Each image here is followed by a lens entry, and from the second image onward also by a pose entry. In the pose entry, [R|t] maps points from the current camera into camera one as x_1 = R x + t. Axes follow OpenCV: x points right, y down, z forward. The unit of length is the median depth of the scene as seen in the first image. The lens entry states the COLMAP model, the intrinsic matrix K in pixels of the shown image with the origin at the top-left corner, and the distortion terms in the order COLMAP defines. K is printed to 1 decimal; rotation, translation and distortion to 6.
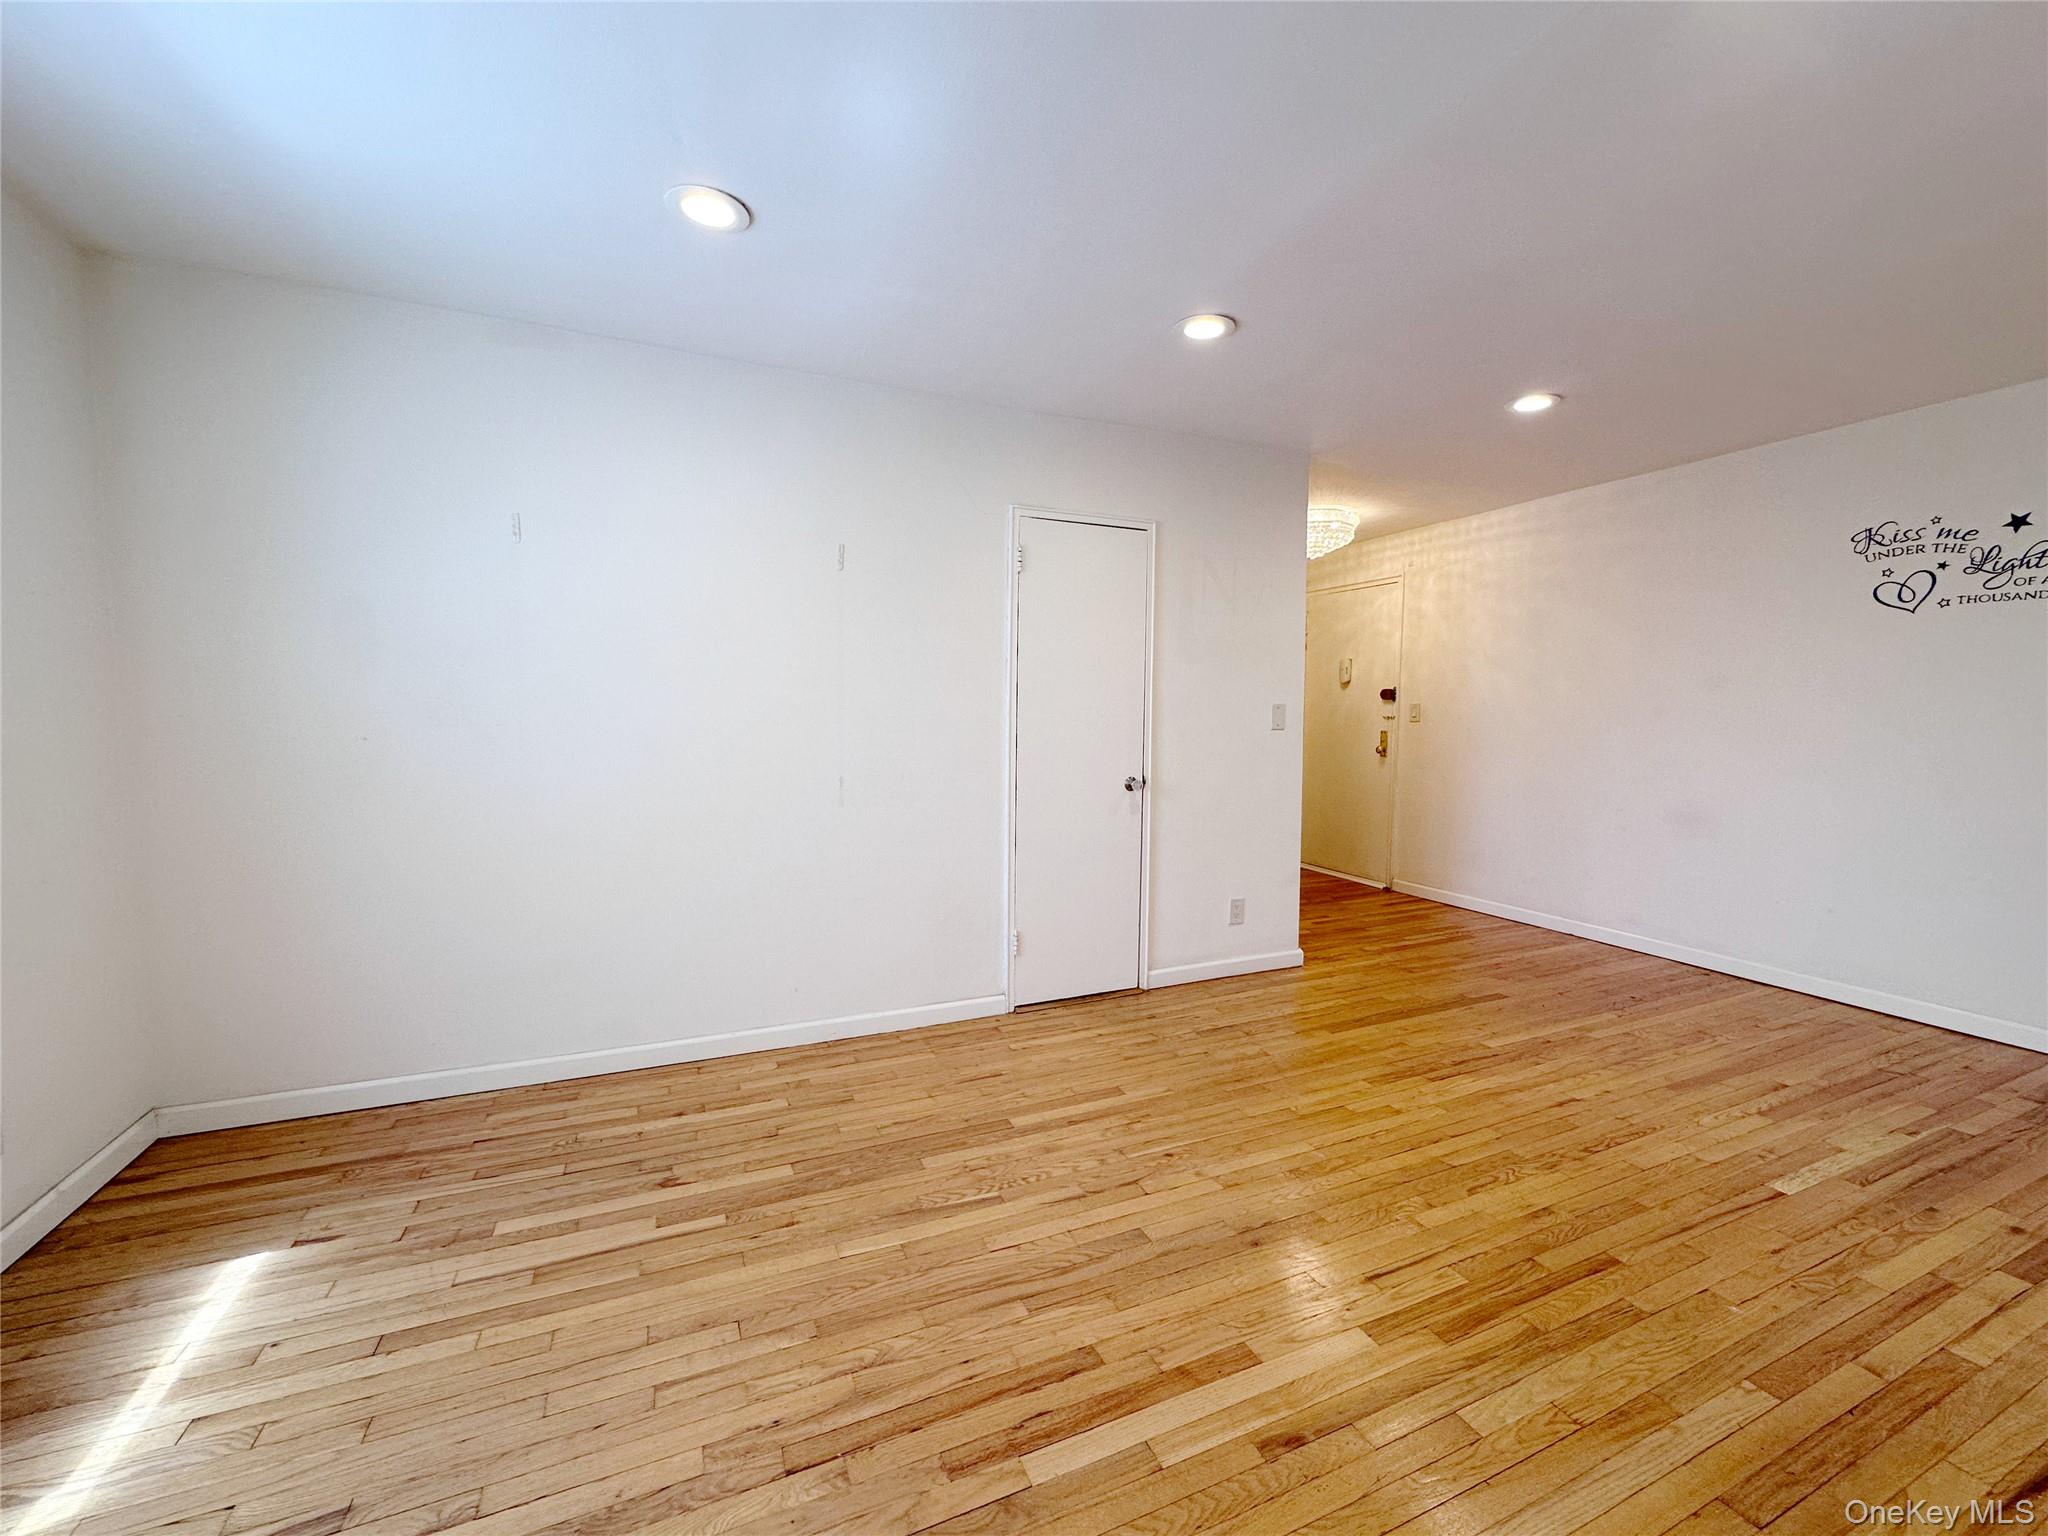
lens RADIAL K [[818.8, 0, 1024.5], [0, 818.8, 771.5], [0, 0, 1]] dist [-0.002842, 0.000748]
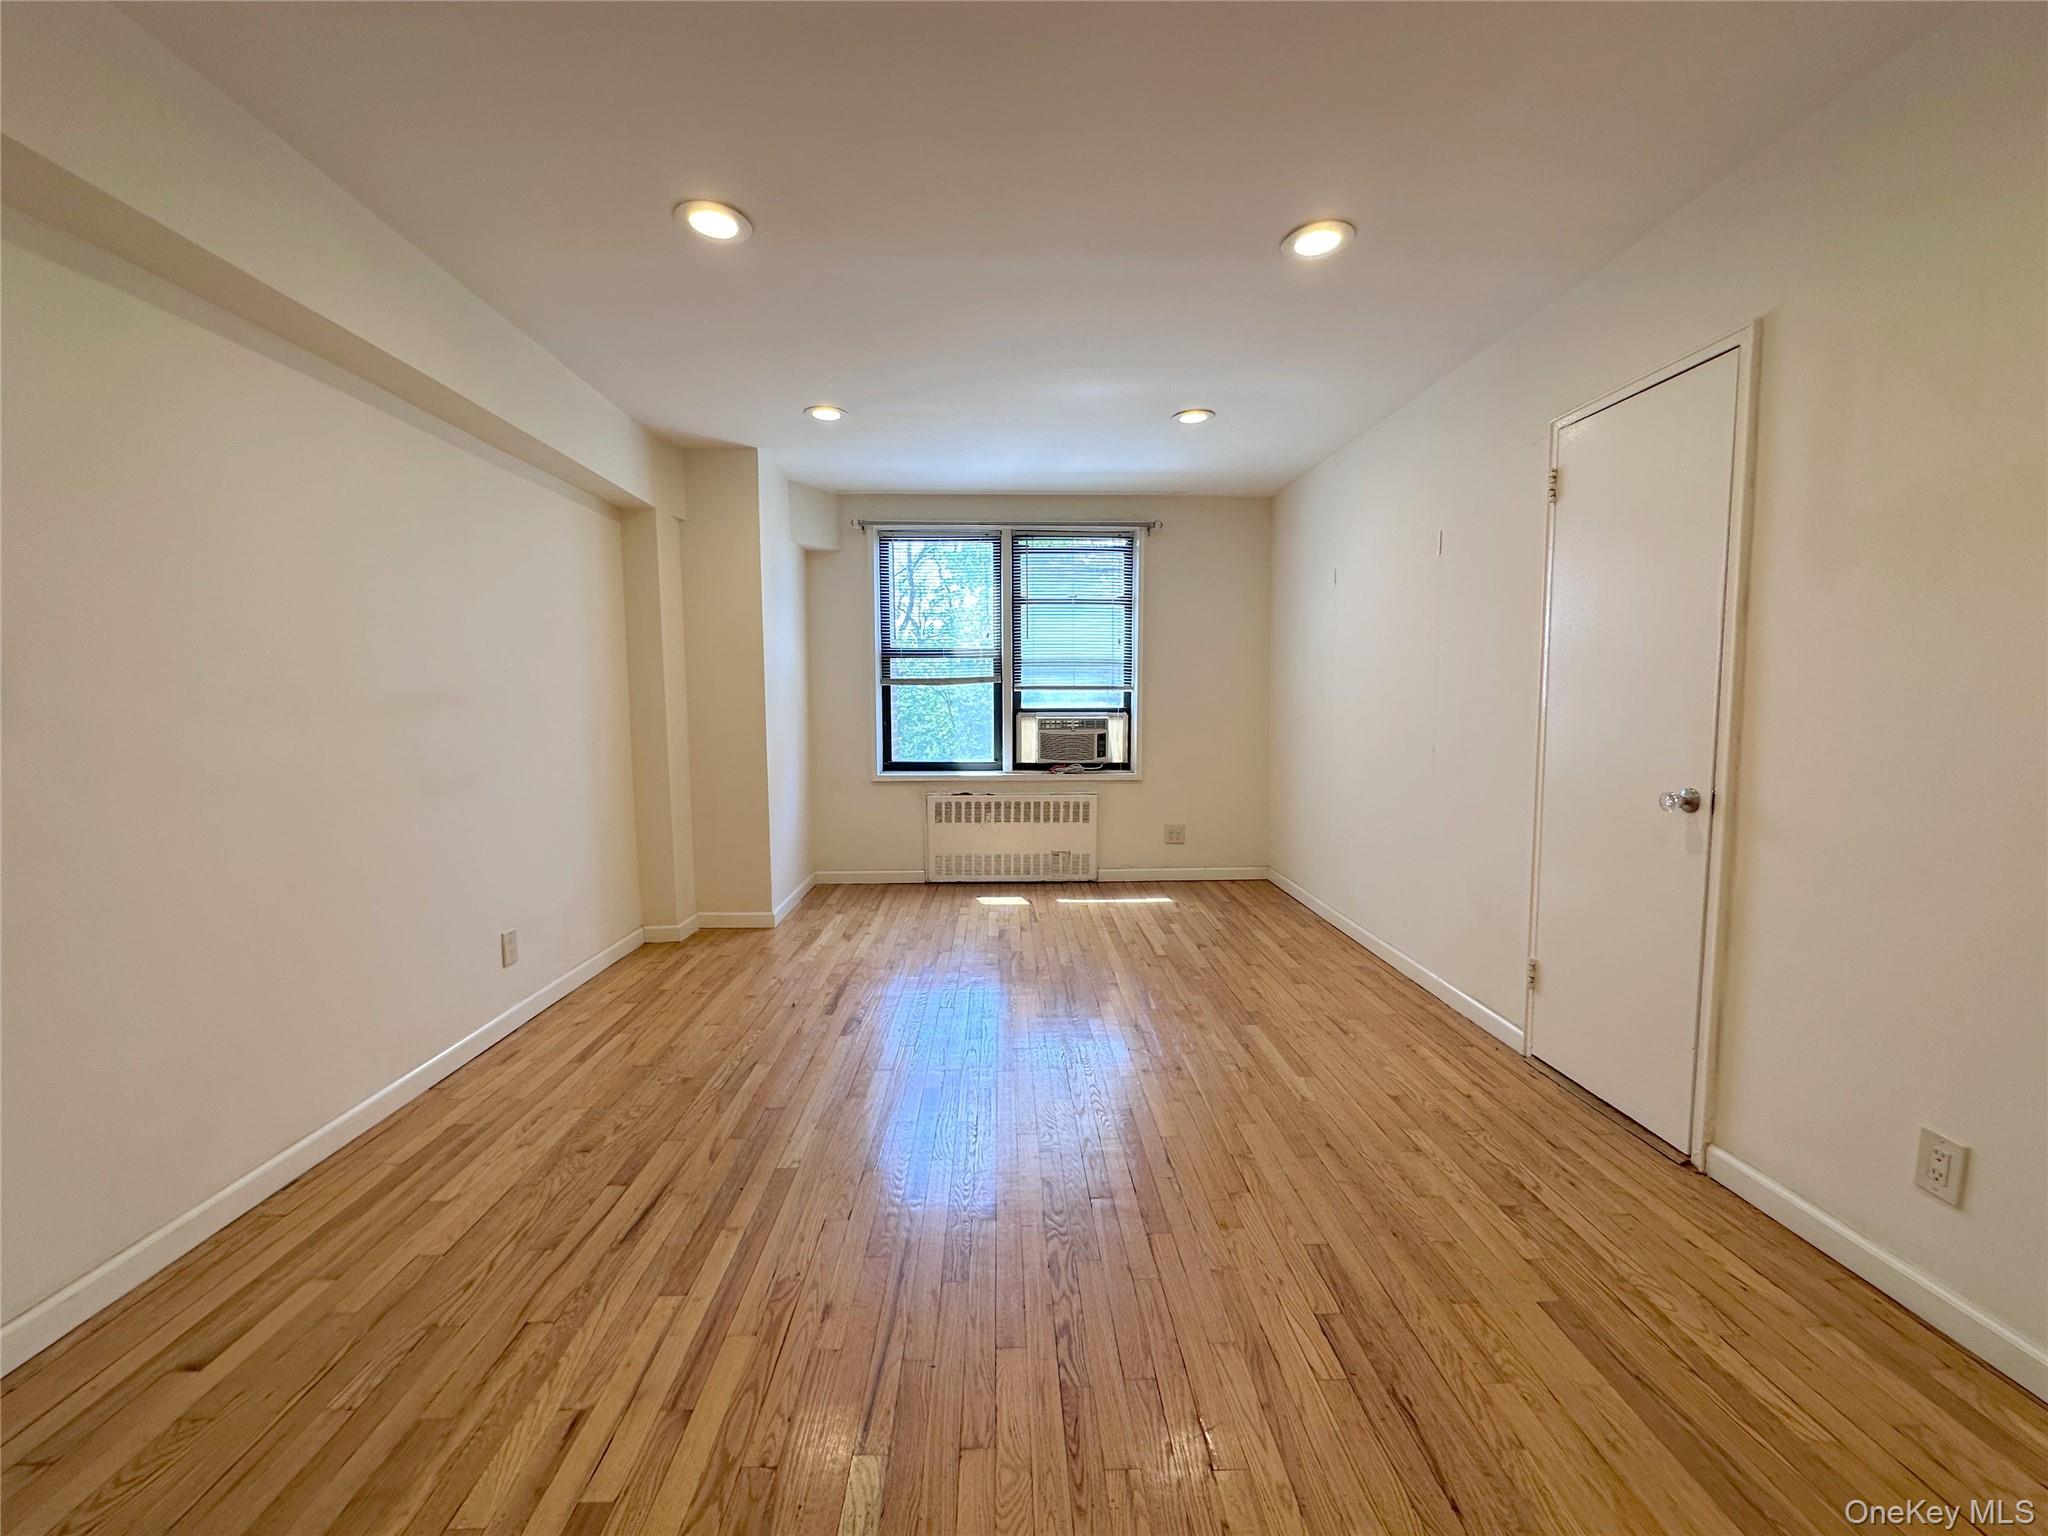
lens RADIAL K [[818.8, 0, 1020.2], [0, 818.8, 758.6], [0, 0, 1]] dist [-0.002842, 0.000748]
pose [[-0.373511, 0.065871, -0.925284, 1.041975], [-0.065574, 0.993105, 0.097170, -0.049235], [0.925305, 0.096968, -0.366616, 0.943554]]
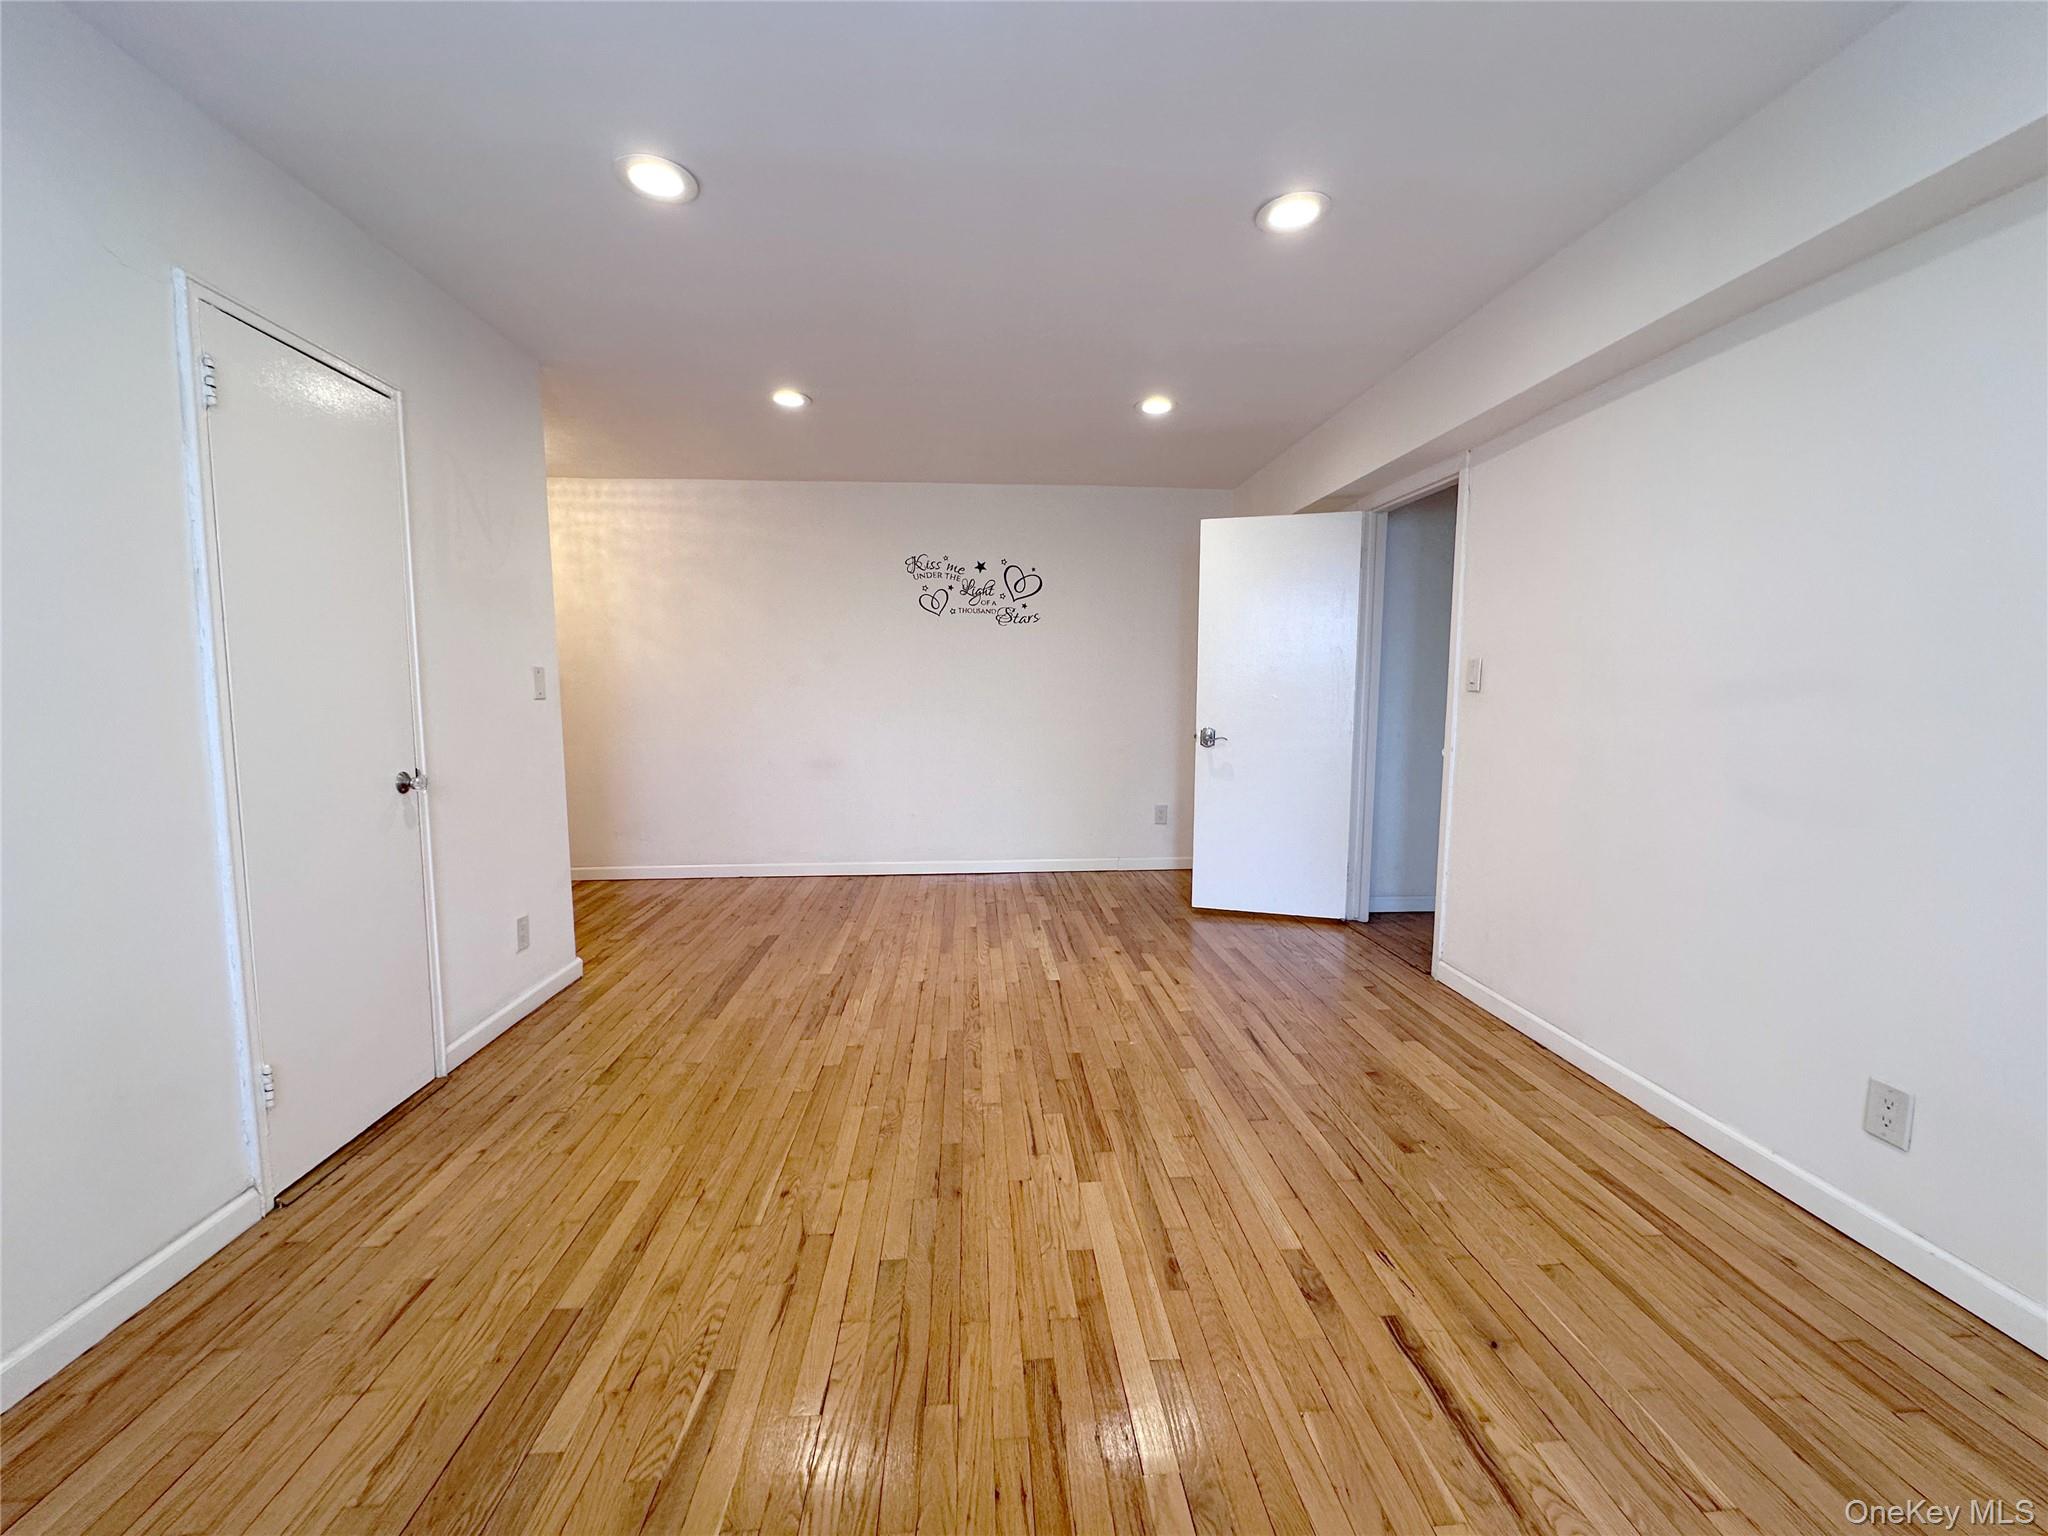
lens RADIAL K [[818.8, 0, 1023.5], [0, 818.8, 767.3], [0, 0, 1]] dist [-0.002842, 0.000748]
pose [[0.334219, -0.093532, 0.937843, -0.395301], [0.073773, 0.994607, 0.072903, -0.010004], [-0.939604, 0.044821, 0.339316, 0.372238]]
